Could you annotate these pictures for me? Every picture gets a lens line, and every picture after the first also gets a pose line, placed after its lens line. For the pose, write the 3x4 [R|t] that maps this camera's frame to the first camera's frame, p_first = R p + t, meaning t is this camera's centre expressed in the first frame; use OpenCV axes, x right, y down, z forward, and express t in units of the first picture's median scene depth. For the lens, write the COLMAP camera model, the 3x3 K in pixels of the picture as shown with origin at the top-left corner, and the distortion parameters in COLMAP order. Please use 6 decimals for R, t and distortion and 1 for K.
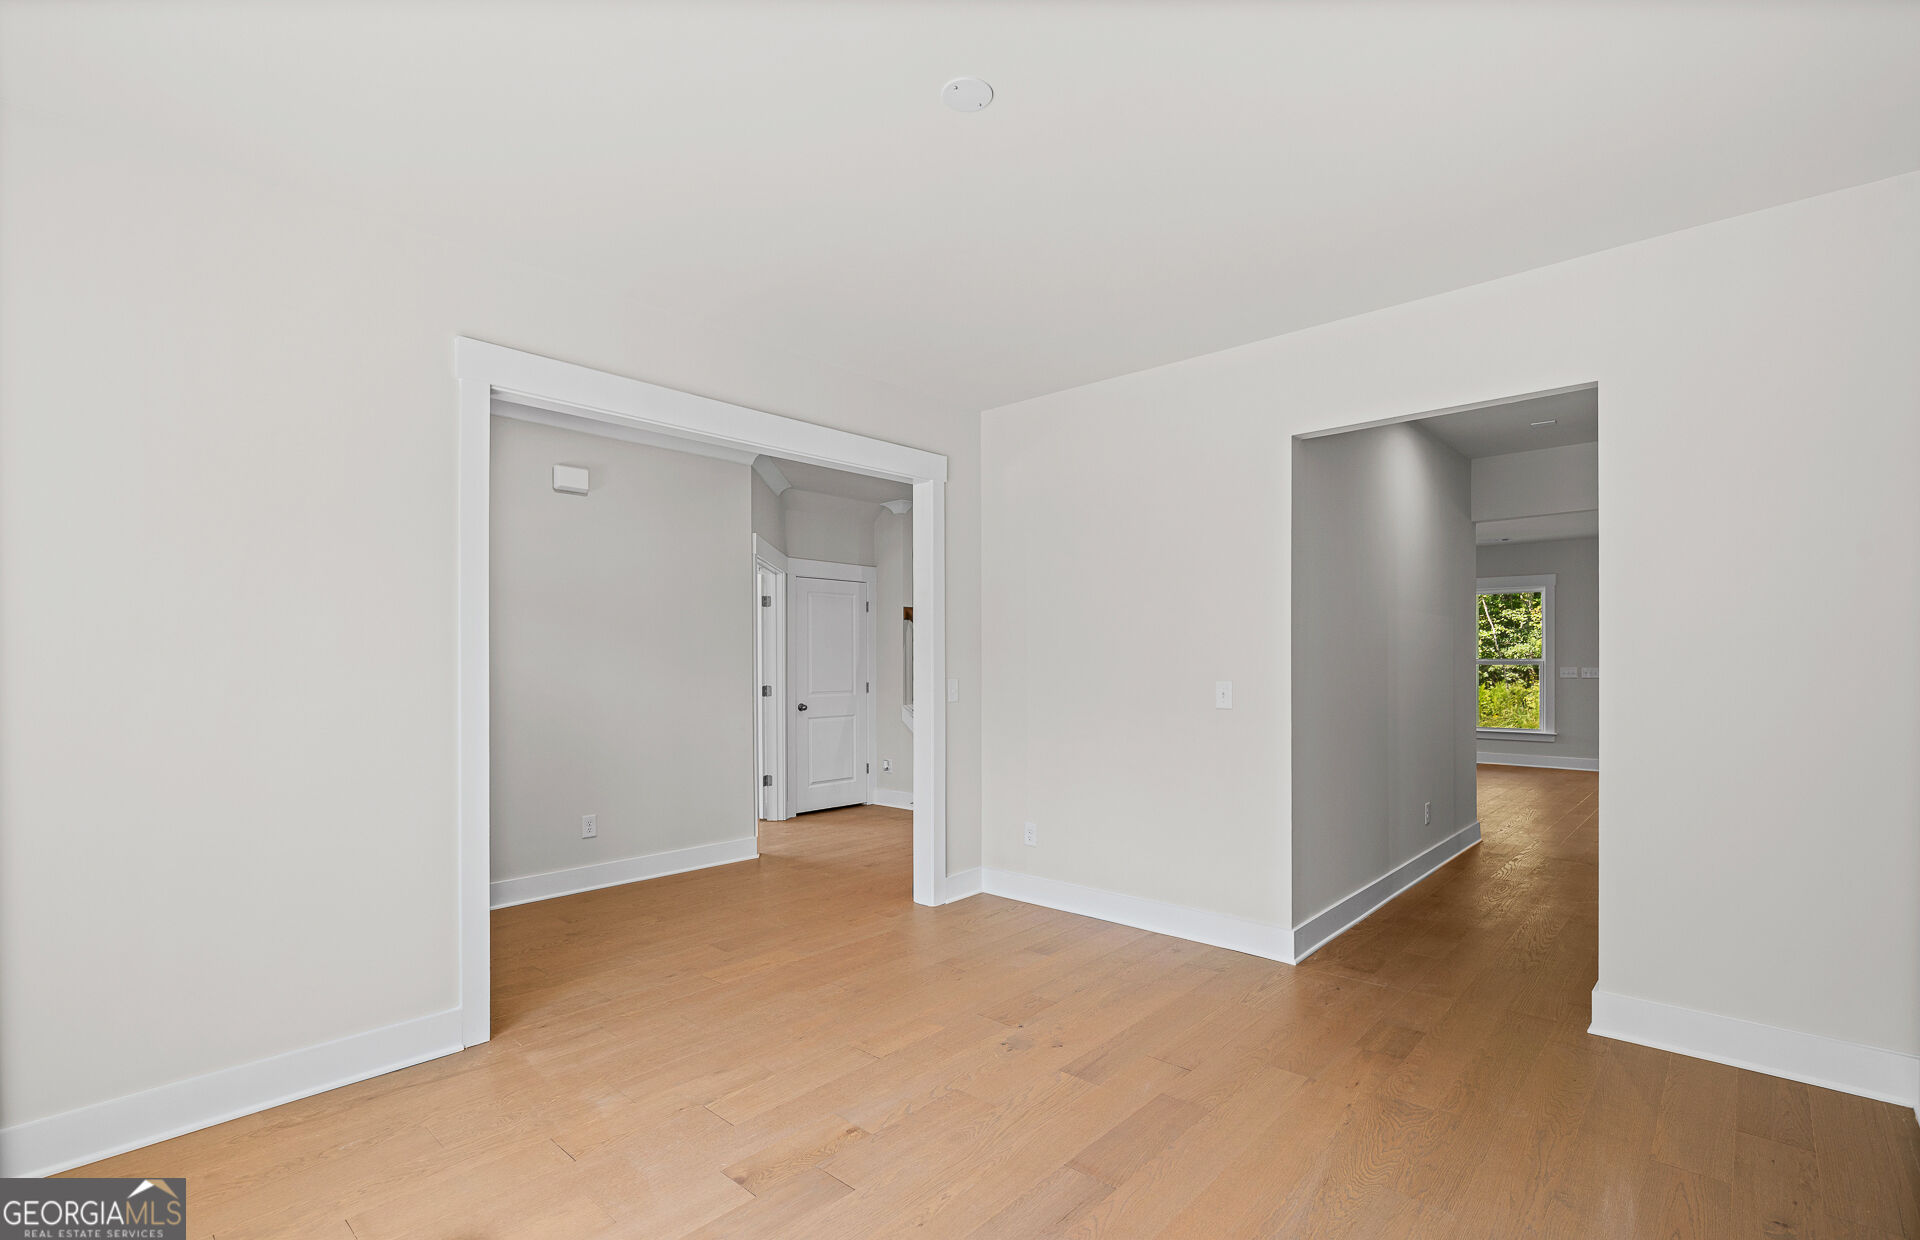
lens RADIAL K [[873.1, 0, 953.8], [0, 873.1, 645.0], [0, 0, 1]] dist [-0.002092, -0.000099]
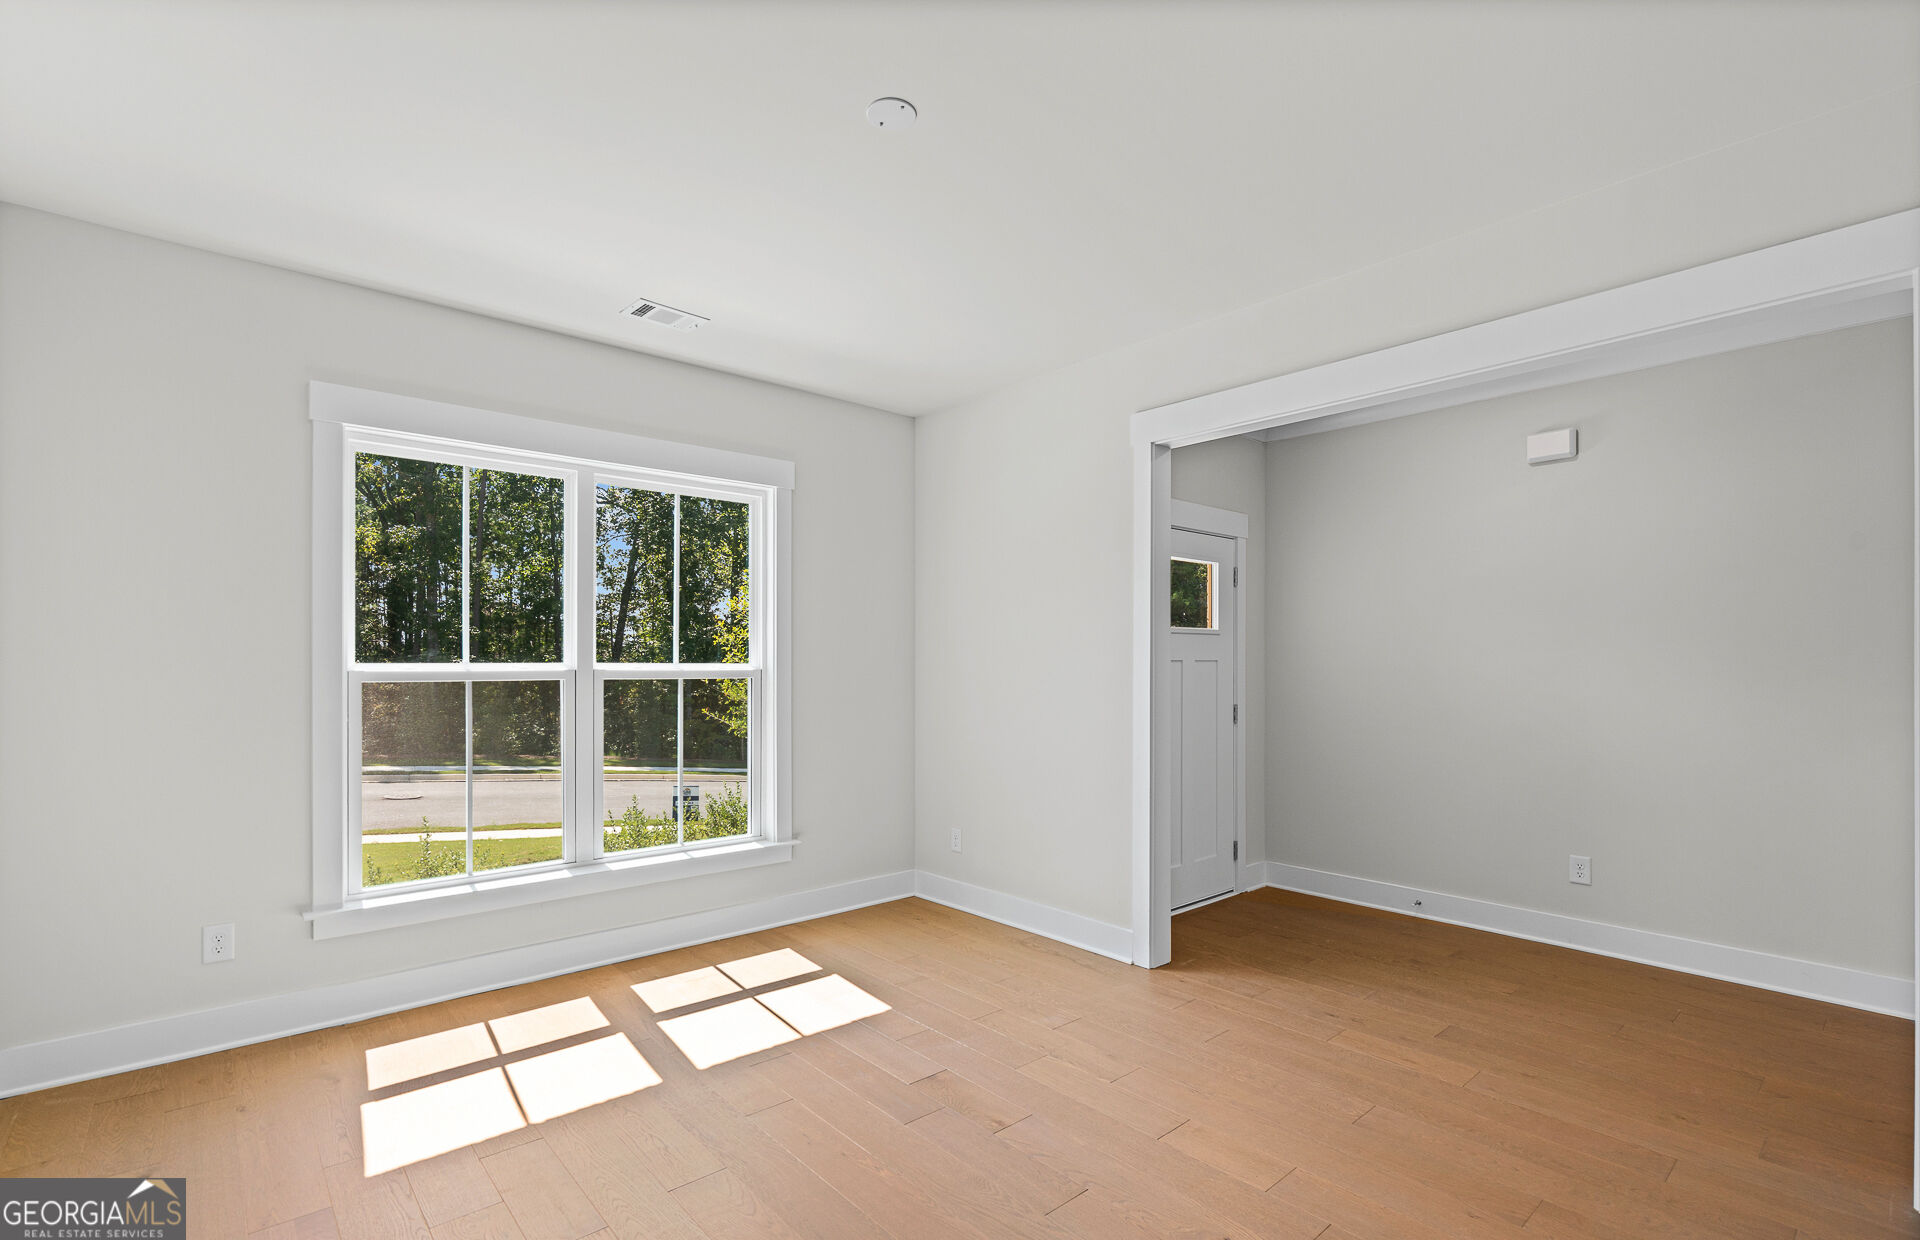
lens RADIAL K [[873.1, 0, 953.8], [0, 873.1, 645.0], [0, 0, 1]] dist [-0.002092, -0.000099]
pose [[-0.111170, -0.018581, -0.993628, 0.625519], [0.019273, 0.999597, -0.020849, 0.008667], [0.993615, -0.021468, -0.110767, 0.725750]]
